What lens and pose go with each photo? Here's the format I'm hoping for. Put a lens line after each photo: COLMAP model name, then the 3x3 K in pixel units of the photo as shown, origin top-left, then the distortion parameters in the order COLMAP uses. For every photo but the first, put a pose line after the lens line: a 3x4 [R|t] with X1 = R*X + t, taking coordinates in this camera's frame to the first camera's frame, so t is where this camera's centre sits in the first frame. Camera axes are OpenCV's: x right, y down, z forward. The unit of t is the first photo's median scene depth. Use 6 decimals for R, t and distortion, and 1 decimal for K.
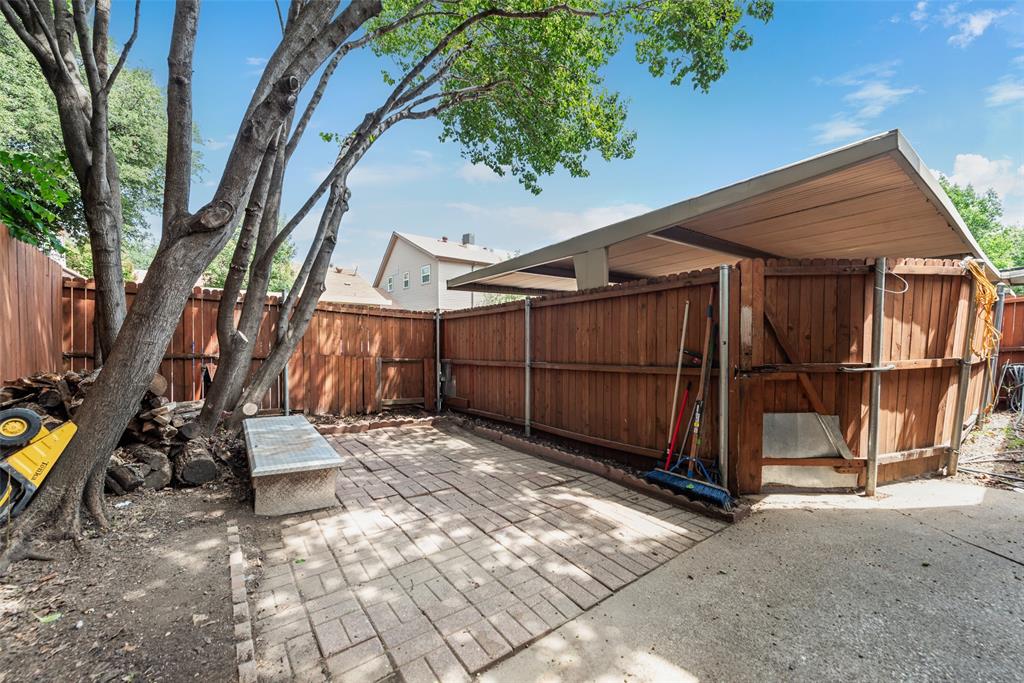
lens RADIAL K [[413.8, 0, 512.0], [0, 413.8, 341.5], [0, 0, 1]] dist [0.000587, 0.000065]
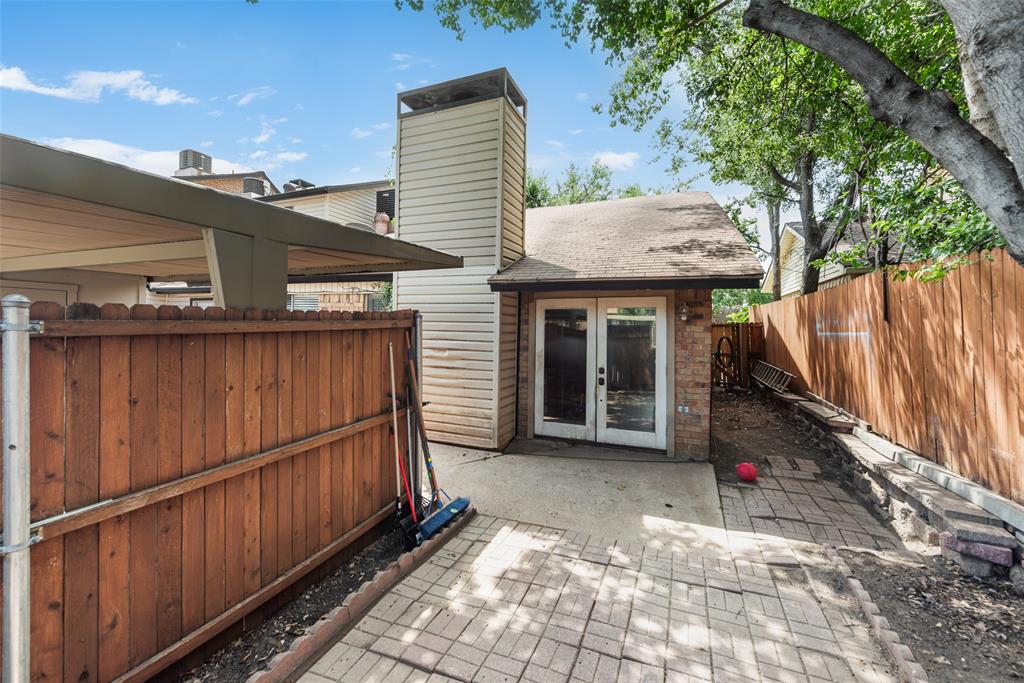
lens RADIAL K [[399.7, 0, 511.5], [0, 399.7, 333.1], [0, 0, 1]] dist [0.001376, -0.000156]
pose [[-0.504688, -0.006655, 0.863276, -0.629117], [-0.003293, 0.999978, 0.005784, -0.154156], [-0.863296, 0.000076, -0.504698, 1.489528]]
